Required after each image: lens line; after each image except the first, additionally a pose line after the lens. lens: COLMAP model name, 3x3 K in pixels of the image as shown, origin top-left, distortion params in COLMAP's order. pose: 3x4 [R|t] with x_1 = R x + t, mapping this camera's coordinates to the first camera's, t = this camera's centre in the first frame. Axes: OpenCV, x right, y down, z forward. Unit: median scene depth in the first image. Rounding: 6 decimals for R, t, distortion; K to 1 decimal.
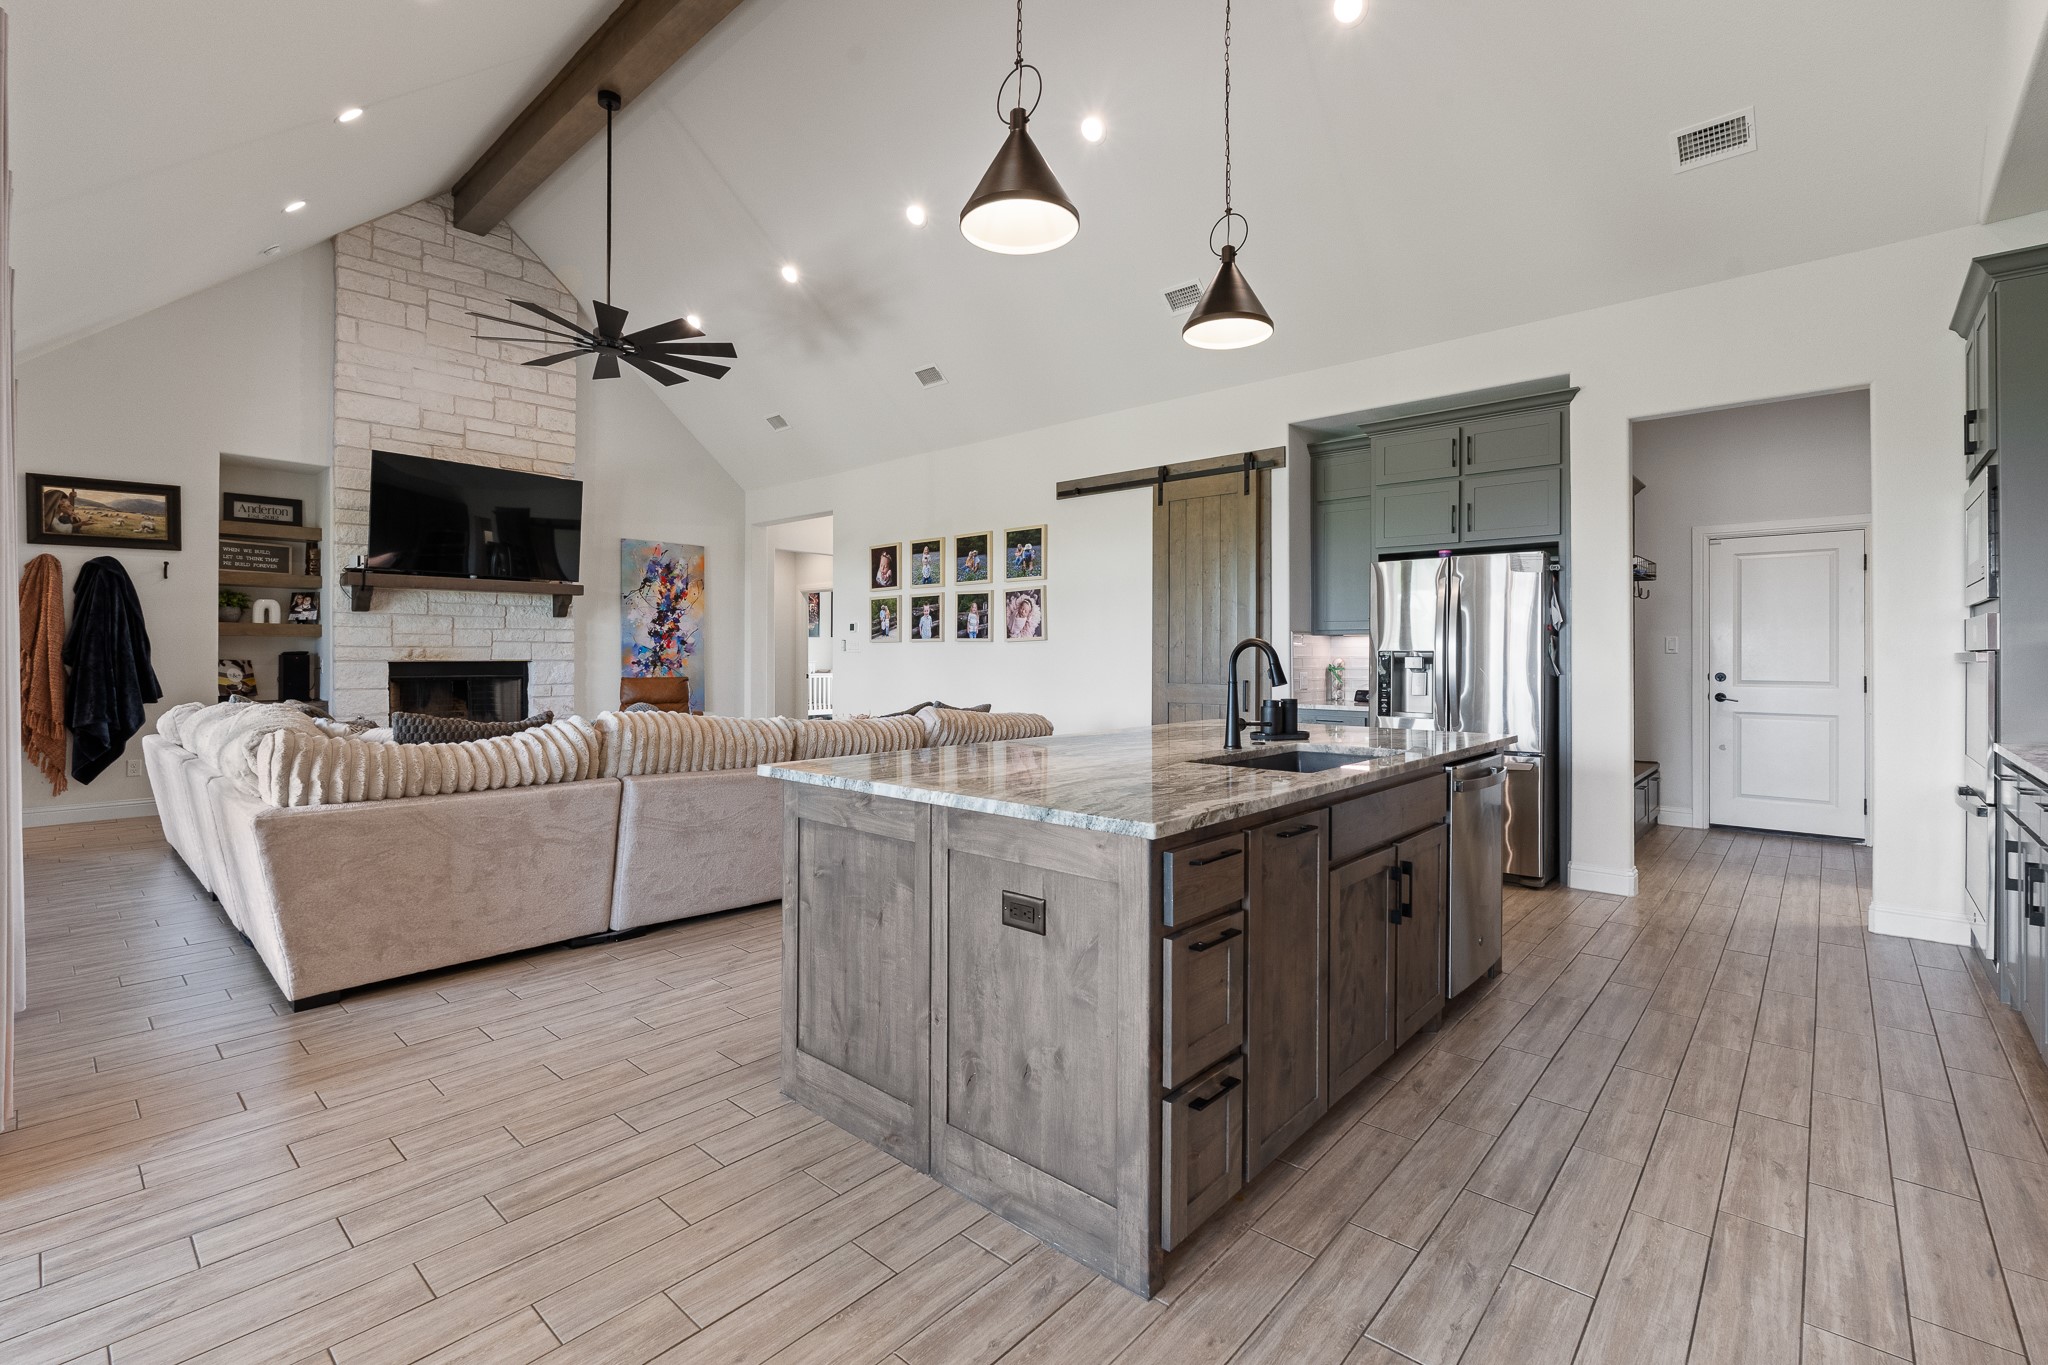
lens RADIAL K [[896.3, 0, 1017.9], [0, 896.3, 662.2], [0, 0, 1]] dist [-0.004692, -0.001262]
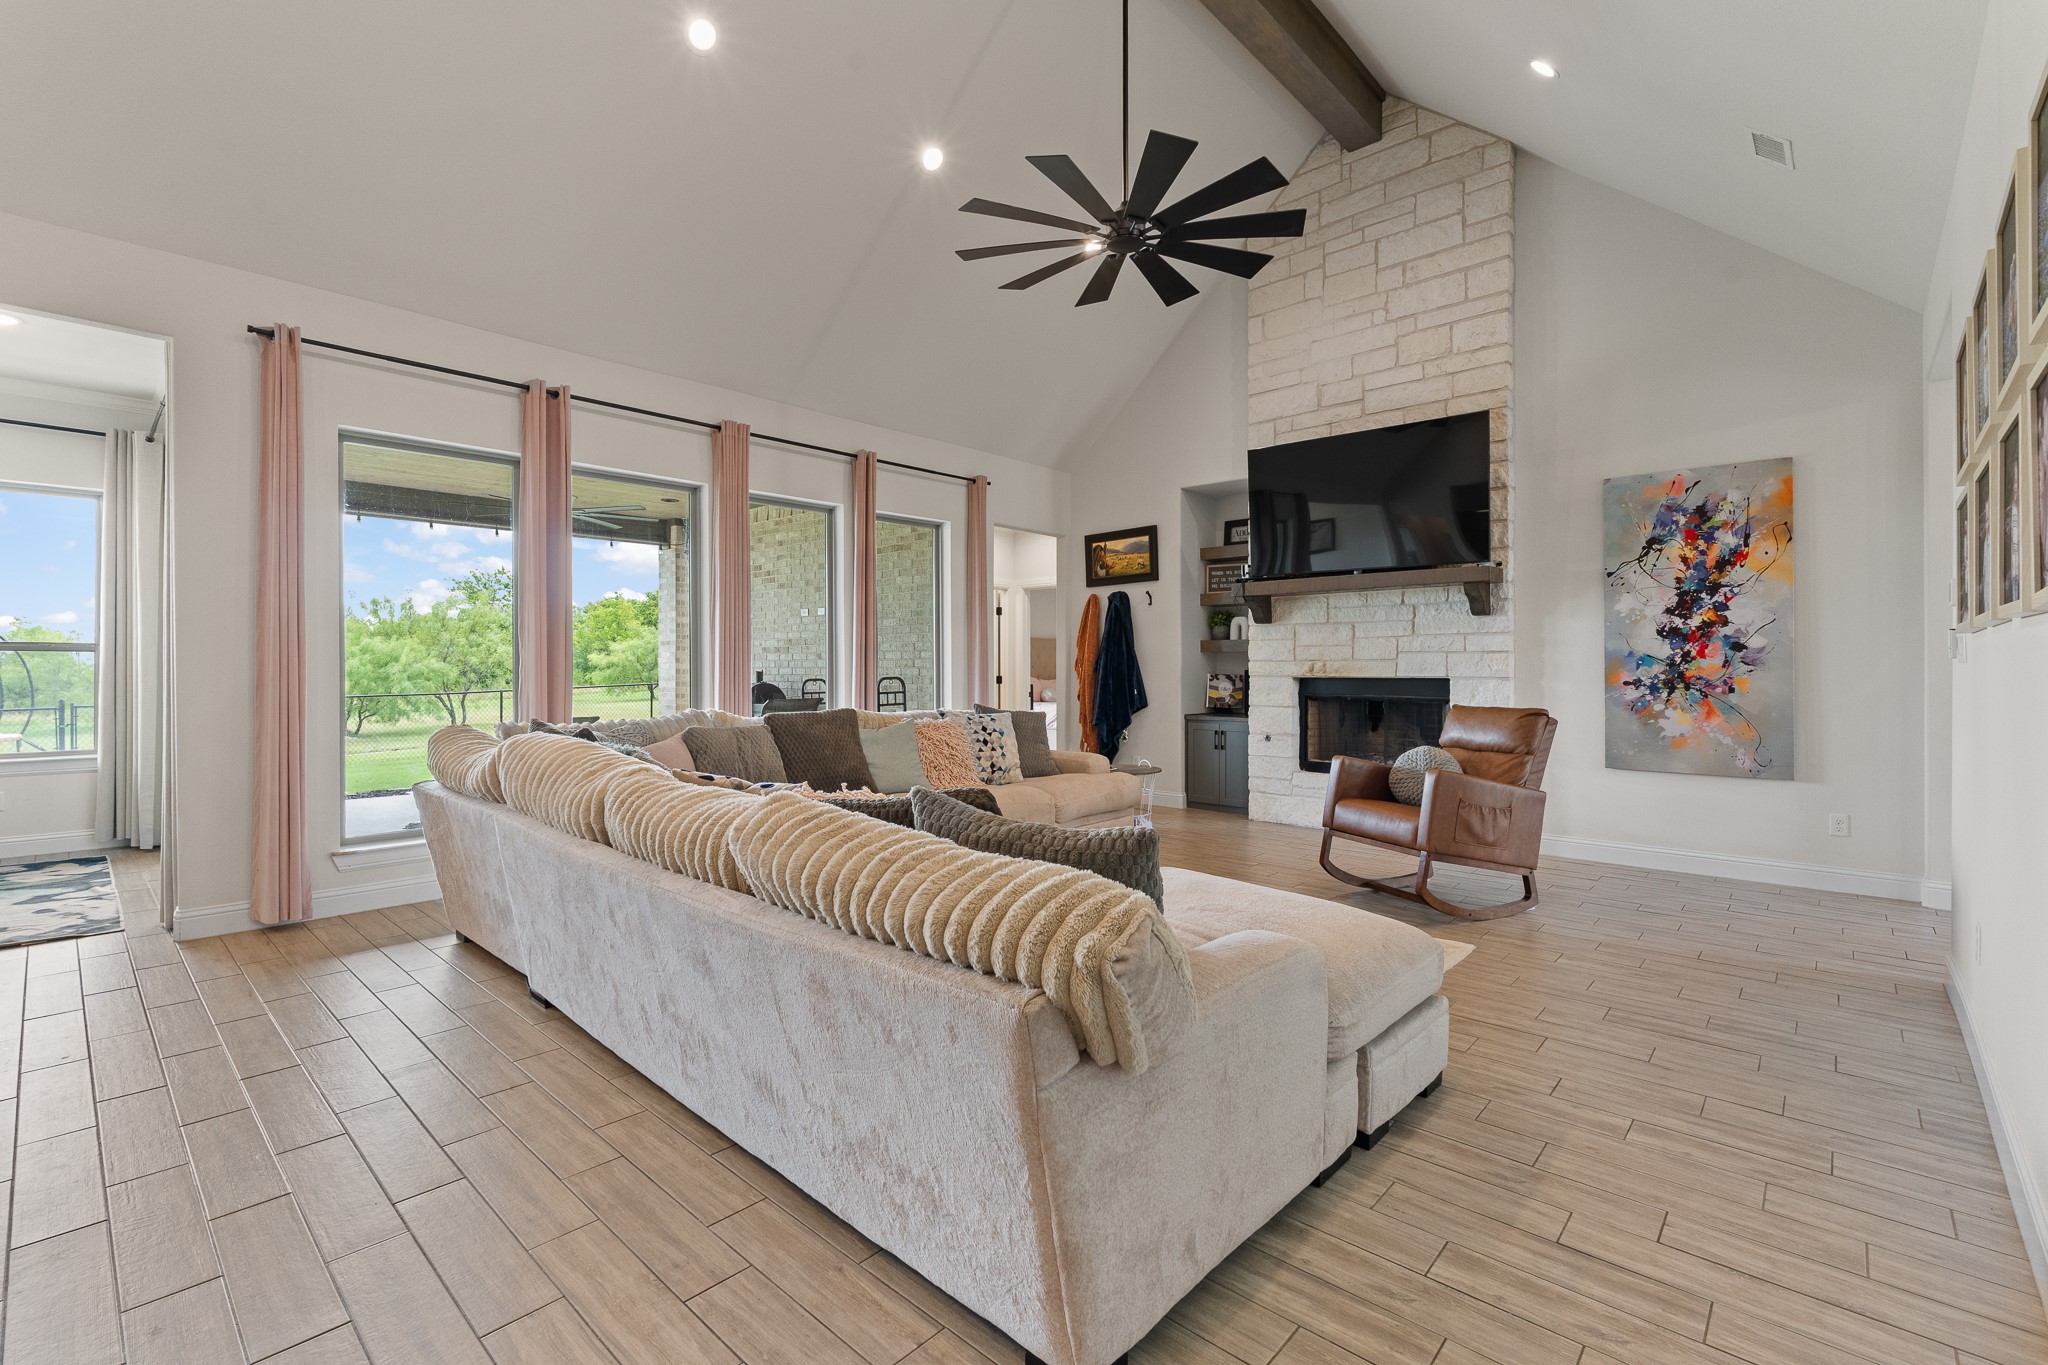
lens RADIAL K [[896.3, 0, 998.3], [0, 896.3, 666.9], [0, 0, 1]] dist [-0.004692, -0.001262]
pose [[-0.016643, -0.003844, -0.999854, 0.204281], [-0.009803, 0.999945, -0.003681, -0.004885], [0.999813, 0.009740, -0.016680, 0.710564]]
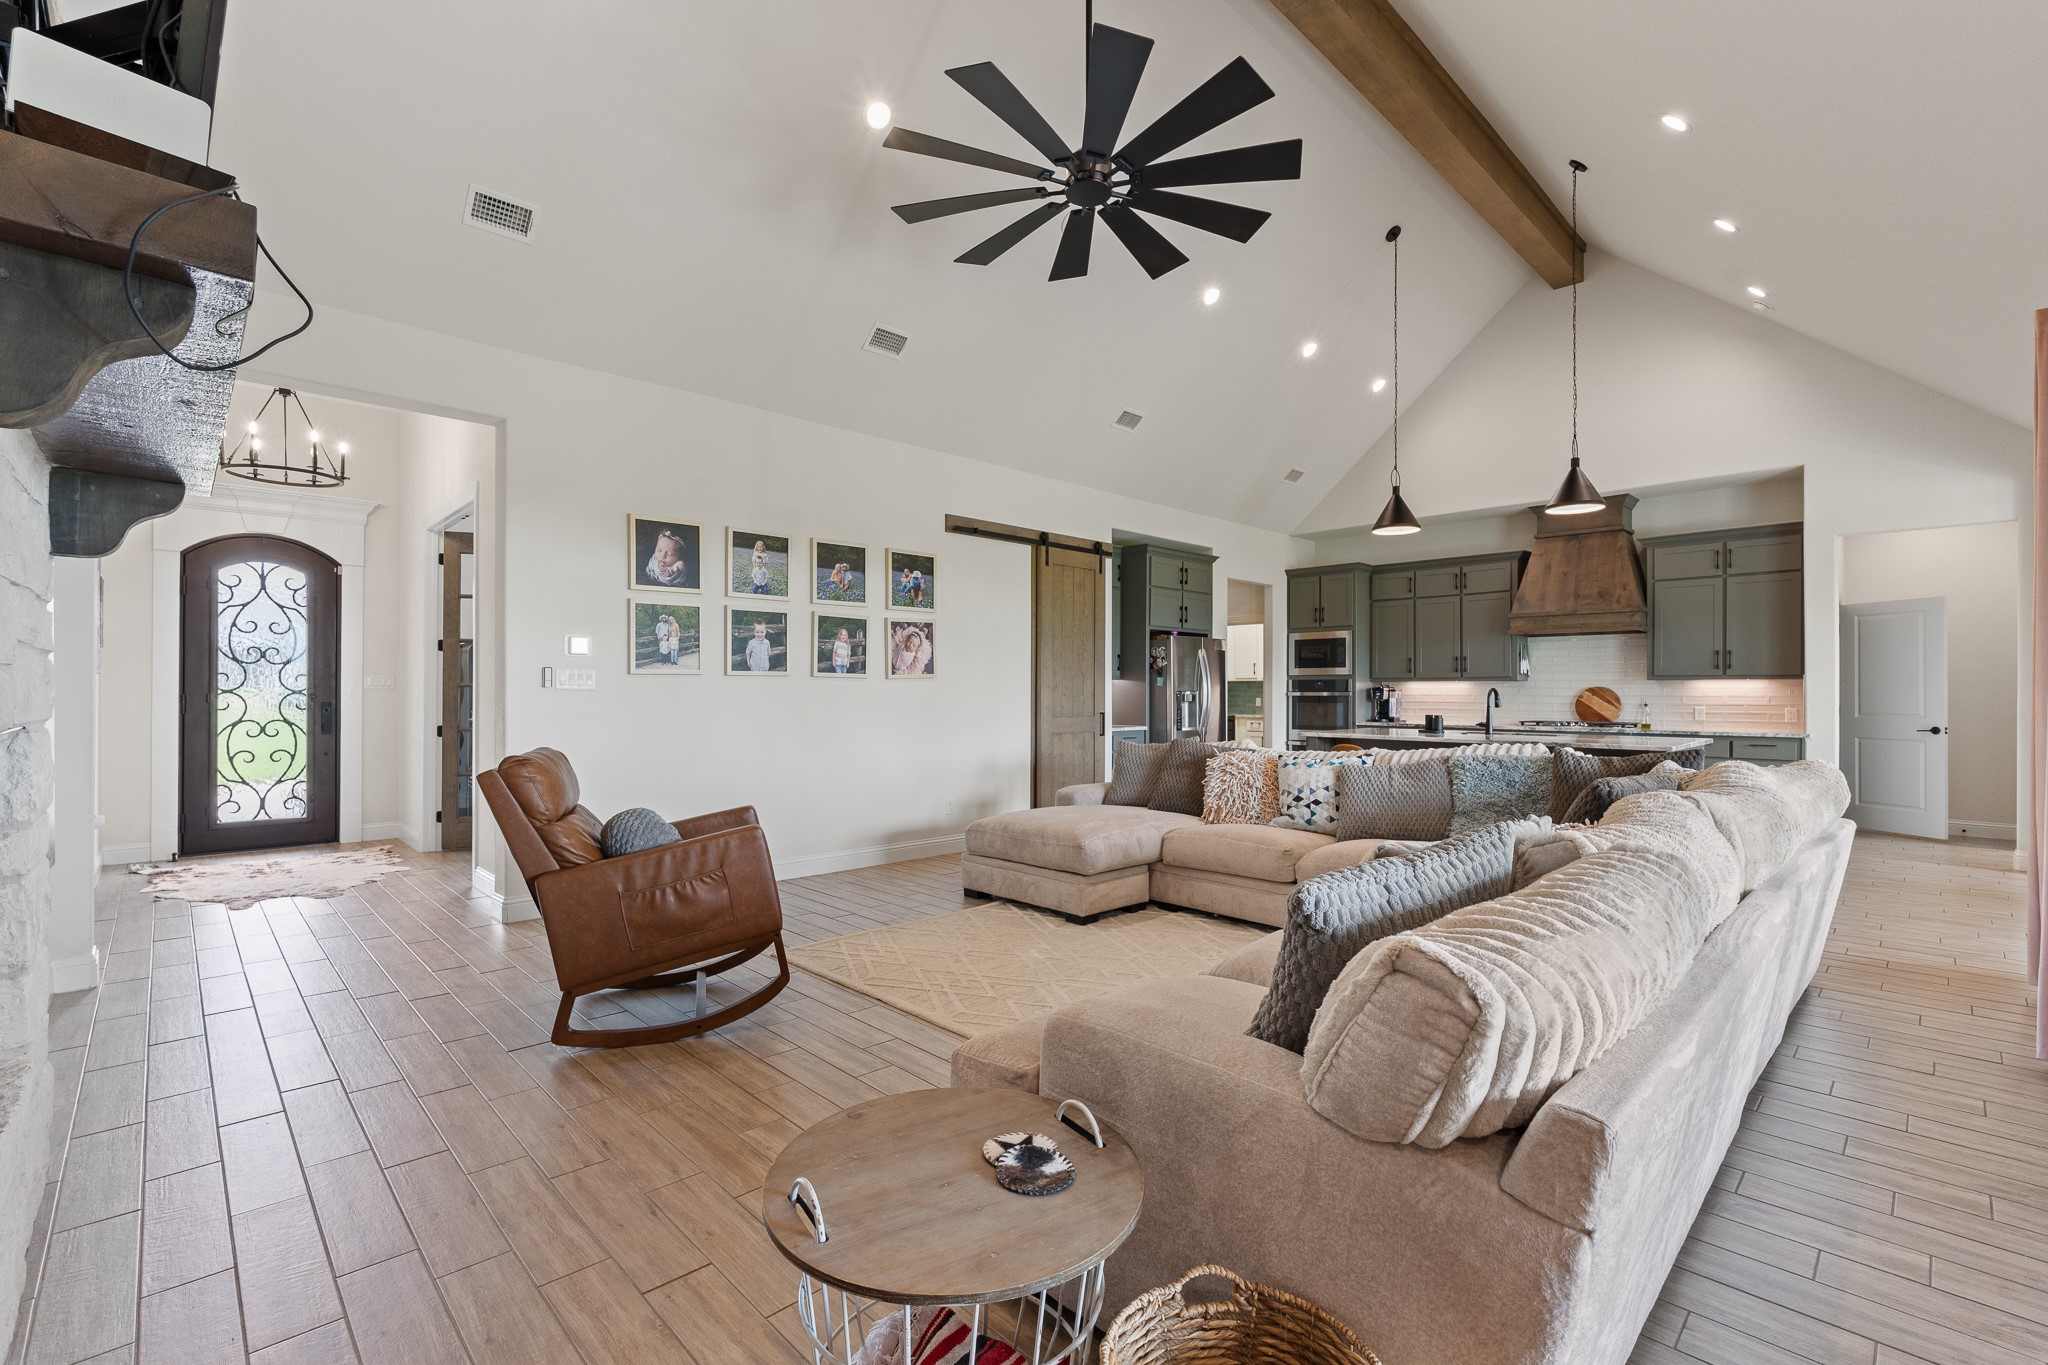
lens RADIAL K [[896.3, 0, 992.1], [0, 896.3, 688.0], [0, 0, 1]] dist [-0.004692, -0.001262]
pose [[0.079264, 0.001224, 0.996853, -0.824676], [0.007212, 0.999972, -0.001801, -0.010845], [-0.996828, 0.007332, 0.079253, 0.794505]]
